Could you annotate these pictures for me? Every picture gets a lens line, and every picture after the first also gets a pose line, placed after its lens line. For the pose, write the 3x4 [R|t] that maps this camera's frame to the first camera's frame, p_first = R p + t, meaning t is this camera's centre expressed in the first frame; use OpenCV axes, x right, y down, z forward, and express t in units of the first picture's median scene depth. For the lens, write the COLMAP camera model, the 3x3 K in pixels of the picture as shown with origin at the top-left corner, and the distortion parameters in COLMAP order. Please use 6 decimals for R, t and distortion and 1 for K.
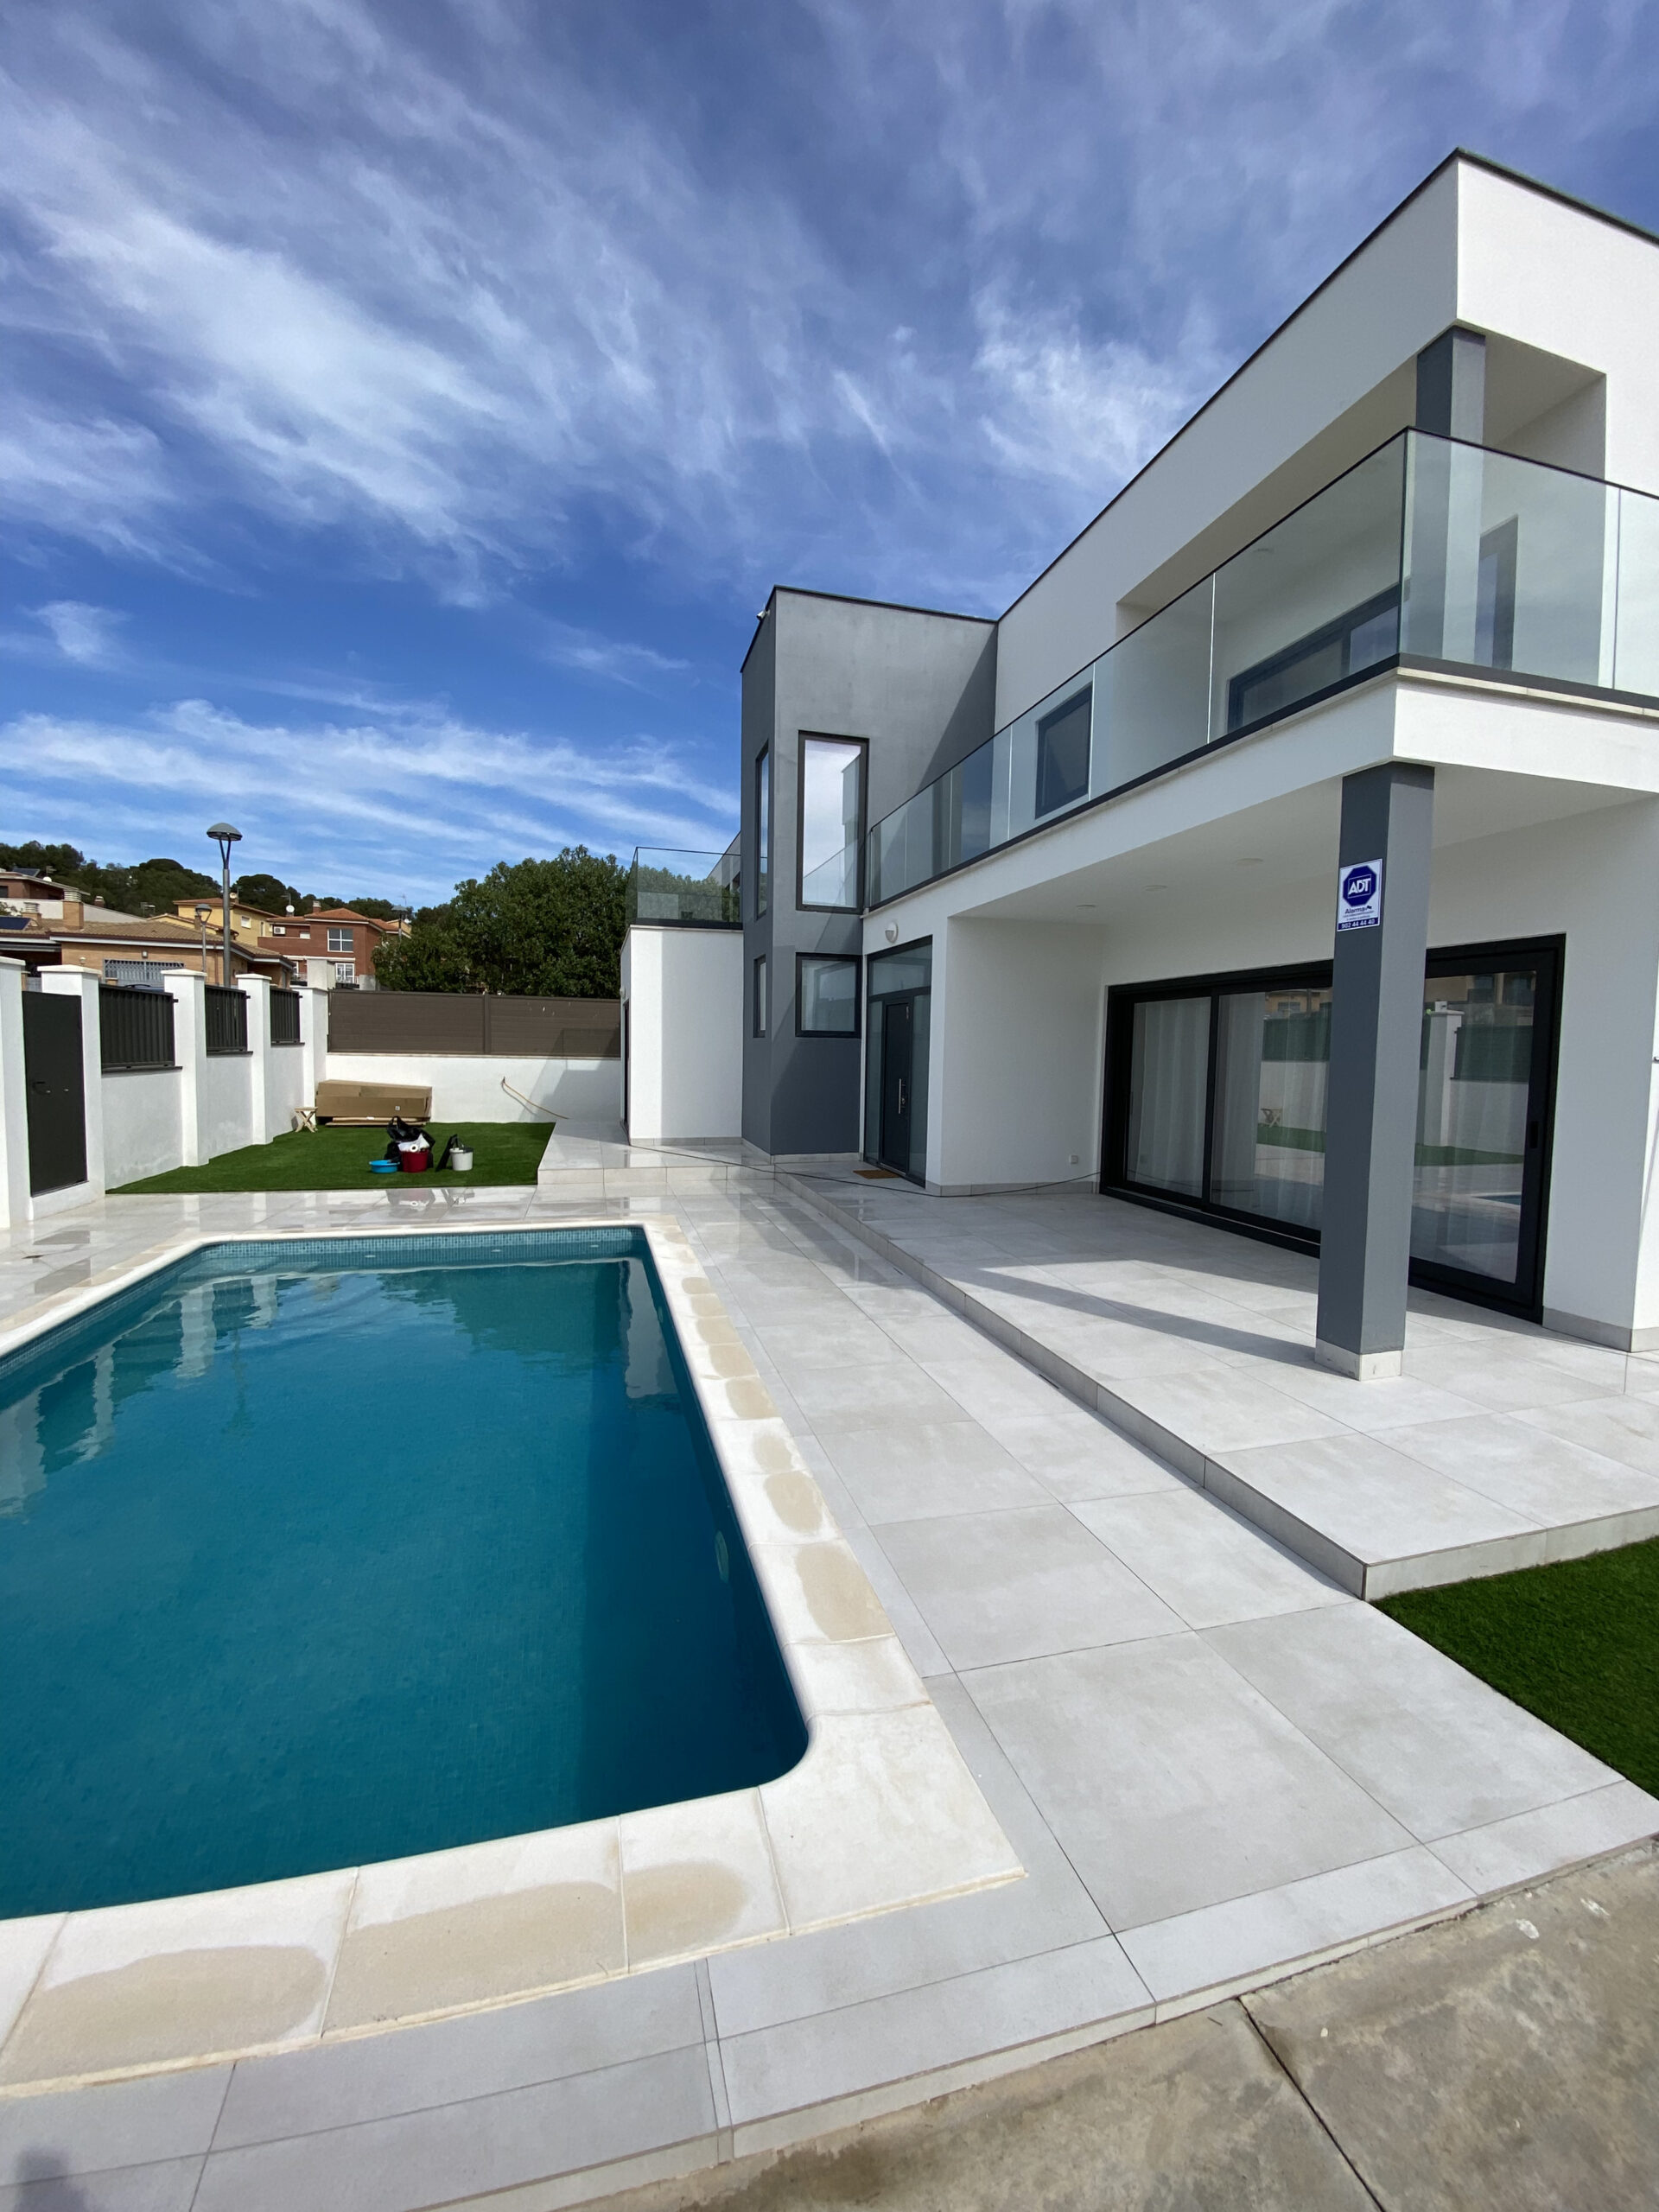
lens RADIAL K [[900.2, 0, 829.5], [0, 900.2, 1106.0], [0, 0, 1]] dist [0.000900, 0.000002]
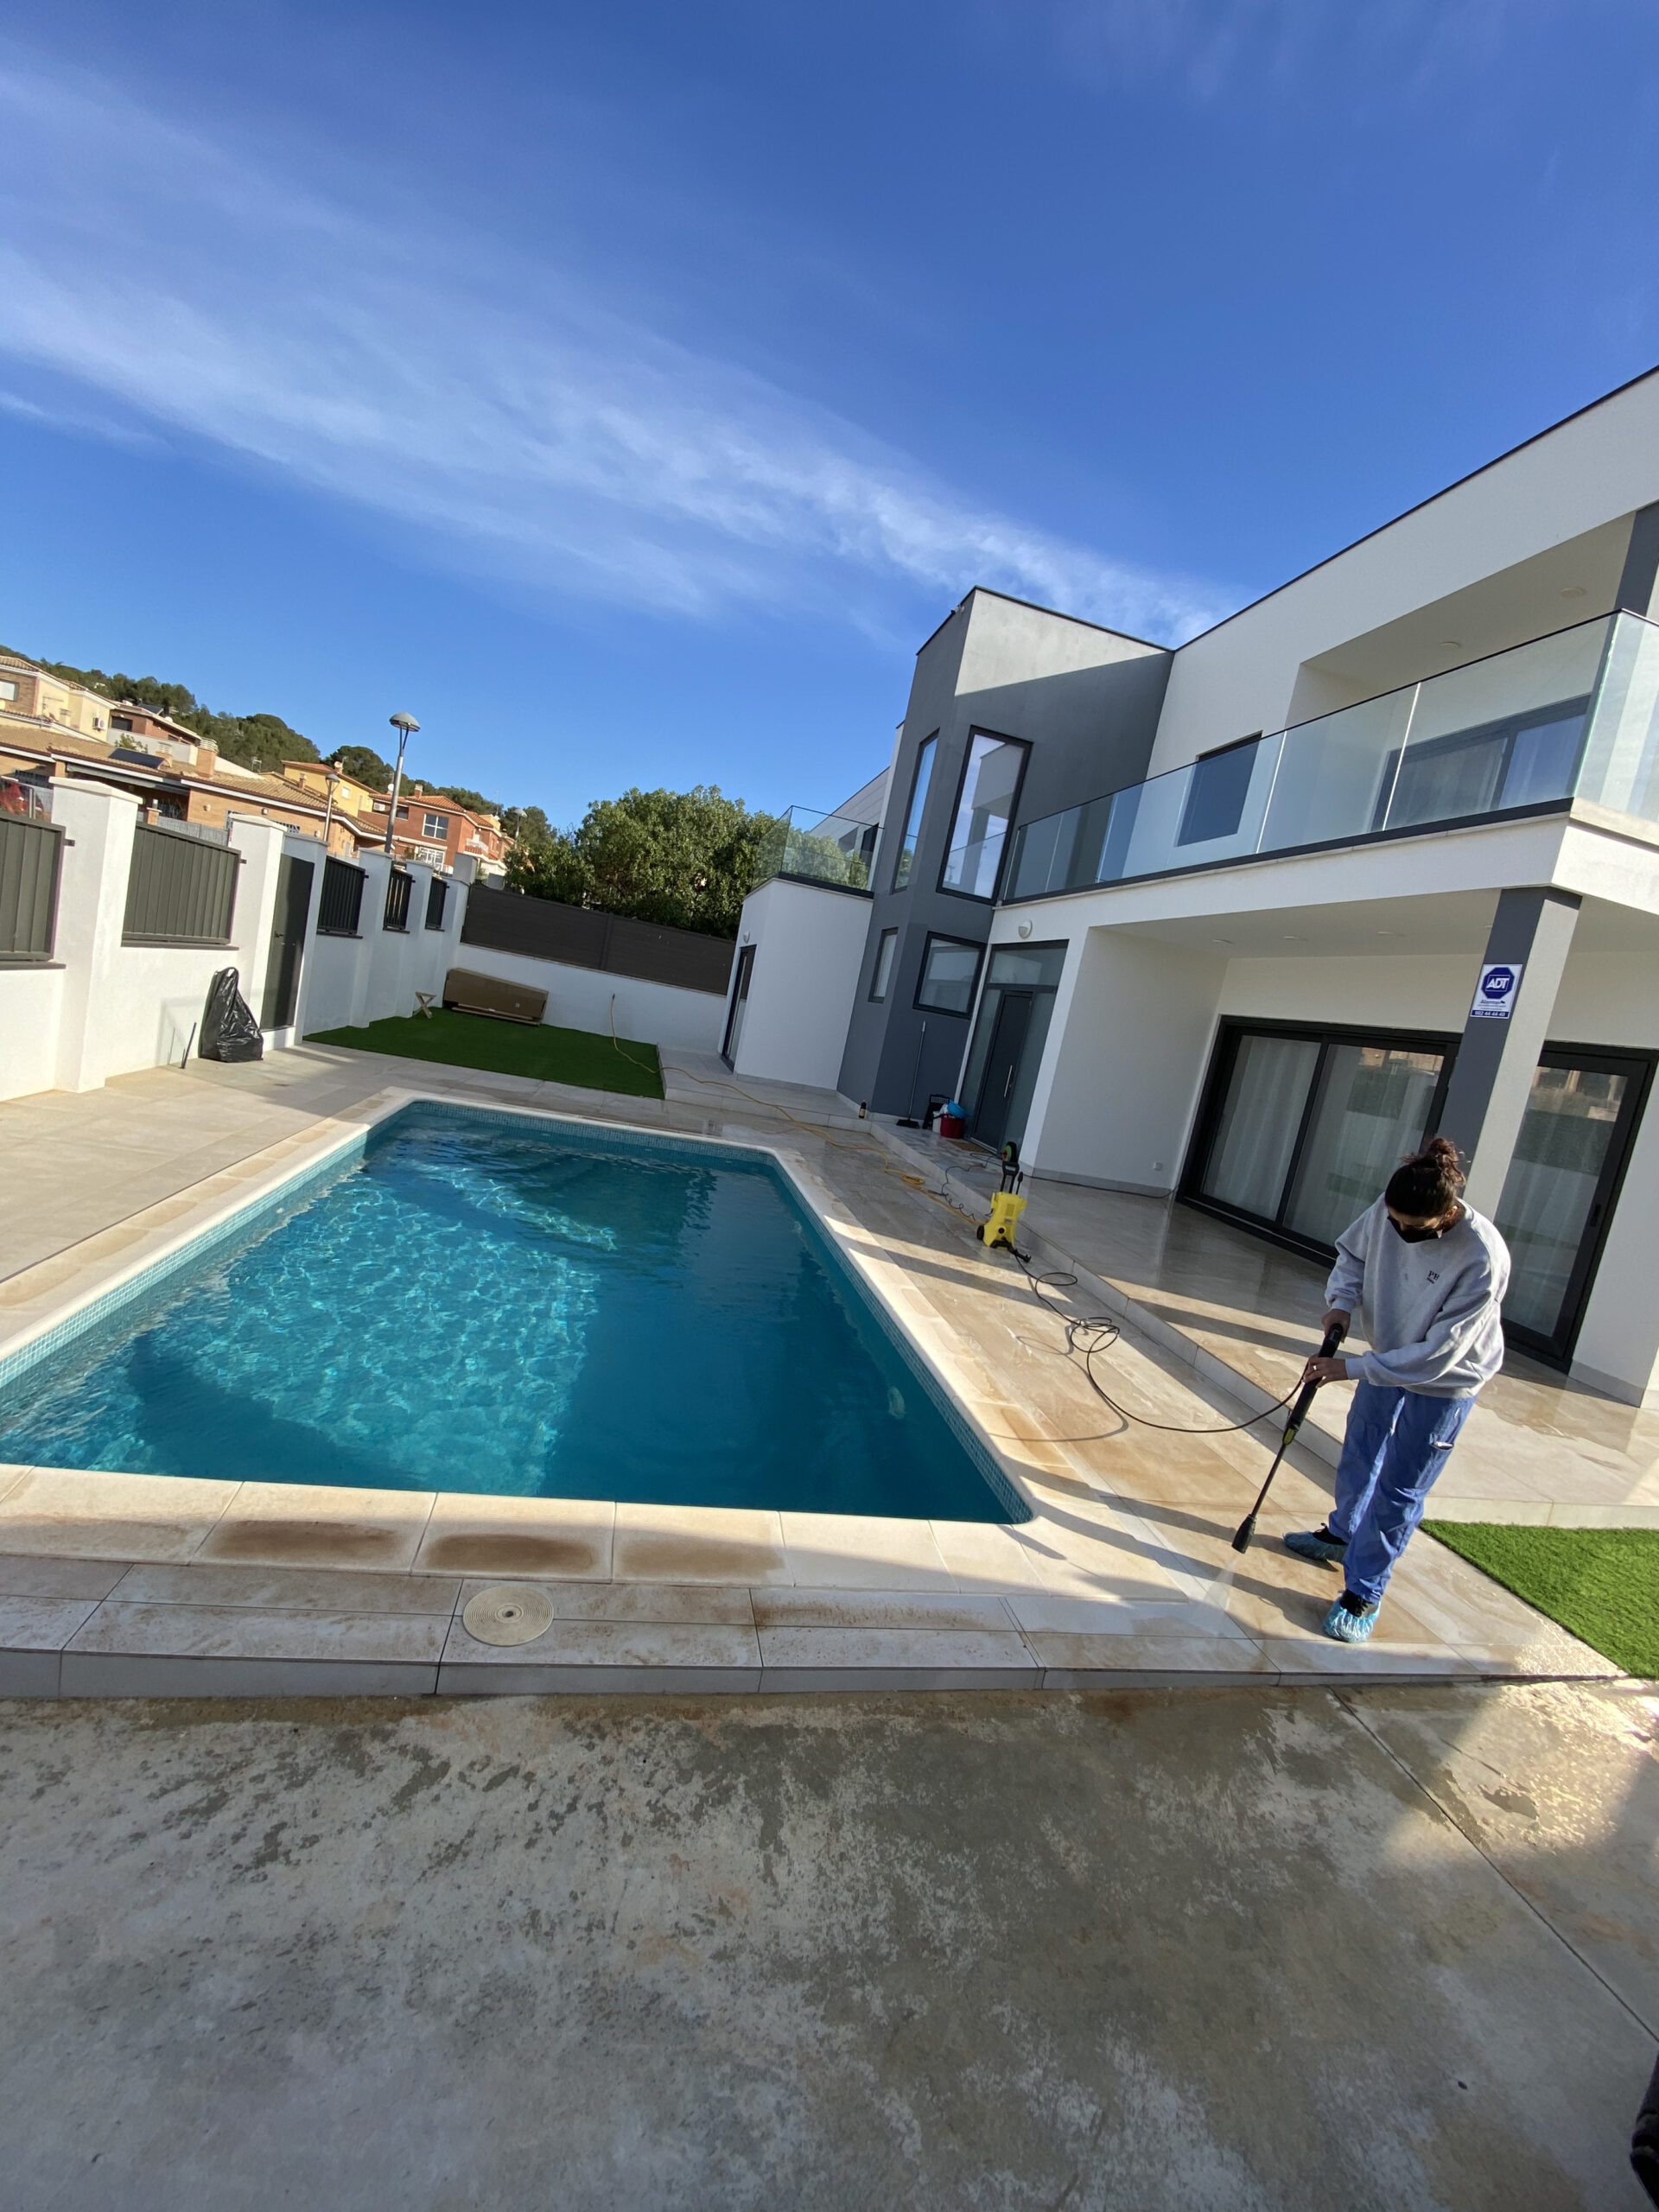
lens RADIAL K [[903.7, 0, 829.5], [0, 903.7, 1106.0], [0, 0, 1]] dist [-0.001439, -0.000065]
pose [[0.982727, 0.181576, -0.035737, -0.083923], [-0.179984, 0.982701, 0.043641, 0.010013], [0.043043, -0.036455, 0.998408, -0.096874]]
